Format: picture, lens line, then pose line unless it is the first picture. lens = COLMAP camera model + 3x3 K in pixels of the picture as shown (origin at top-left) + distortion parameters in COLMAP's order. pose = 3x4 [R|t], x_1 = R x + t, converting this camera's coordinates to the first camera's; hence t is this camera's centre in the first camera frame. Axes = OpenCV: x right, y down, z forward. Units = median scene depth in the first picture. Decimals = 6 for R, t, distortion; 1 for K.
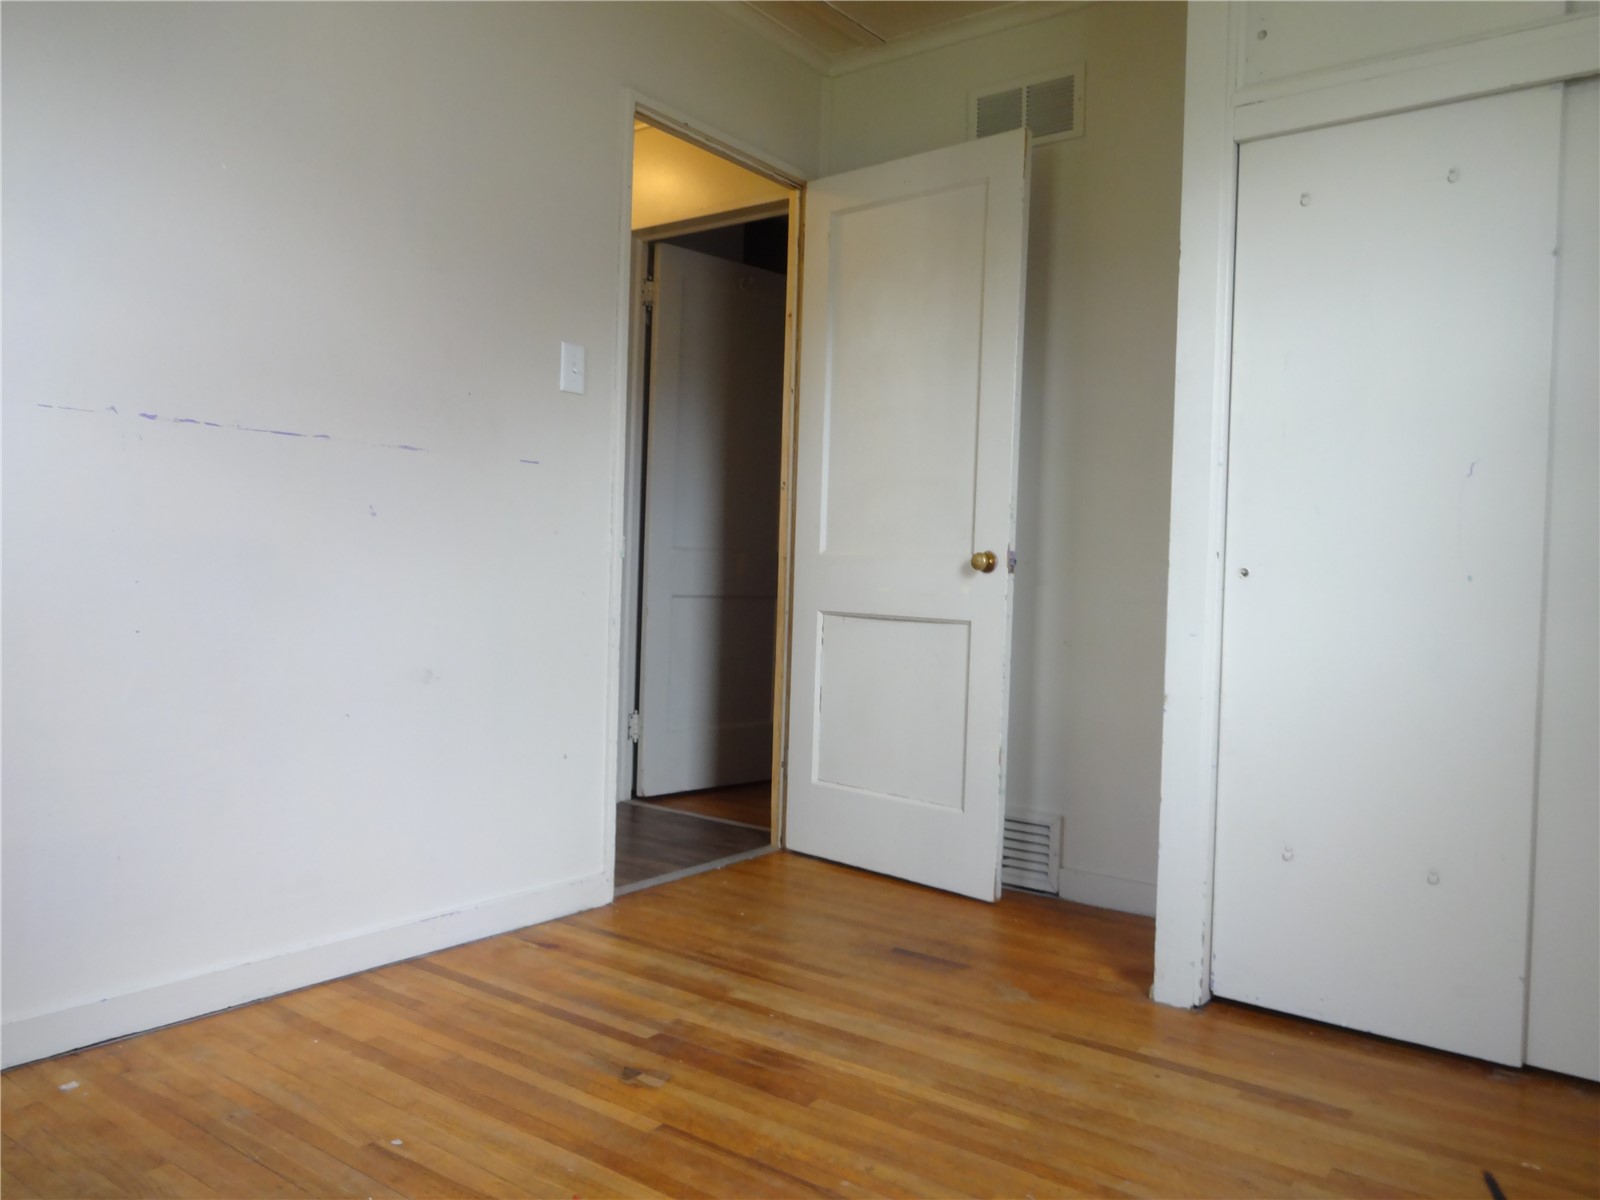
lens RADIAL K [[1183.0, 0, 805.1], [0, 1183.0, 591.8], [0, 0, 1]] dist [-0.000671, -0.009088]
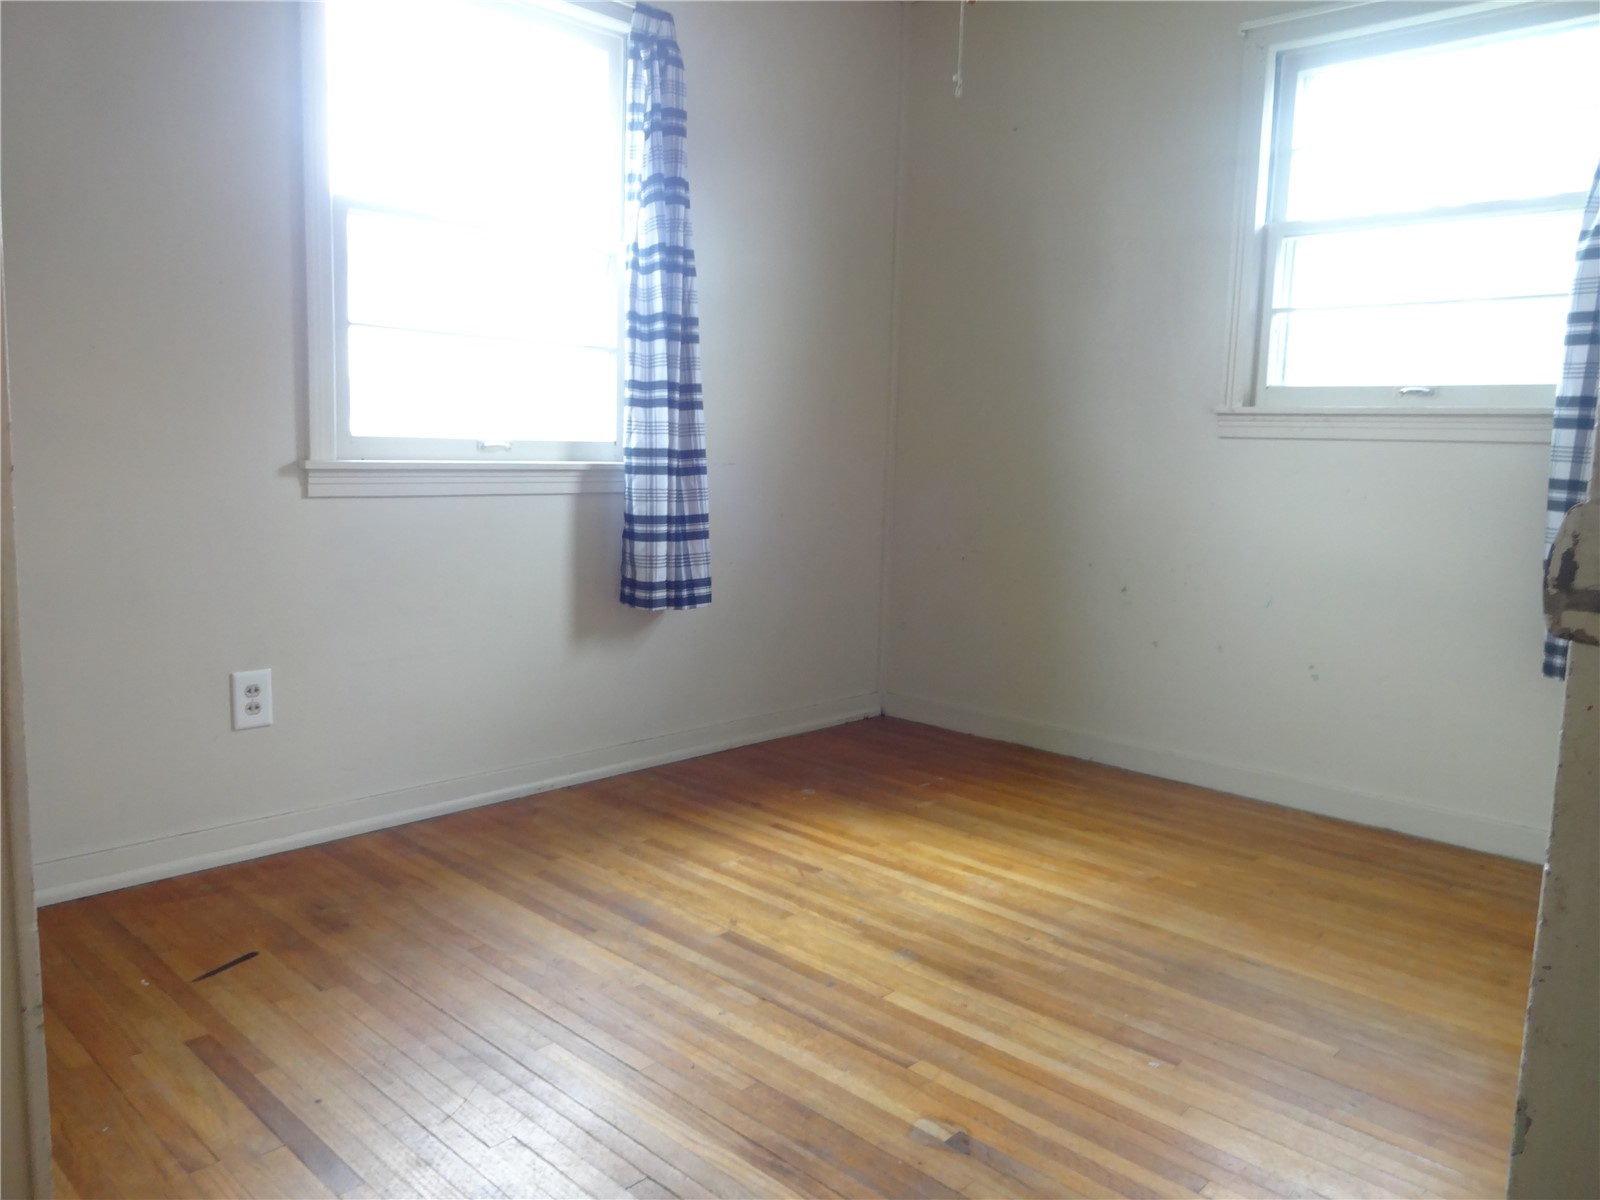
lens RADIAL K [[1183.0, 0, 805.1], [0, 1183.0, 591.8], [0, 0, 1]] dist [-0.000671, -0.009088]
pose [[-0.991550, -0.071100, 0.108504, -0.115842], [-0.054923, 0.987846, 0.145406, -0.087360], [-0.117523, 0.138218, -0.983404, 1.967024]]
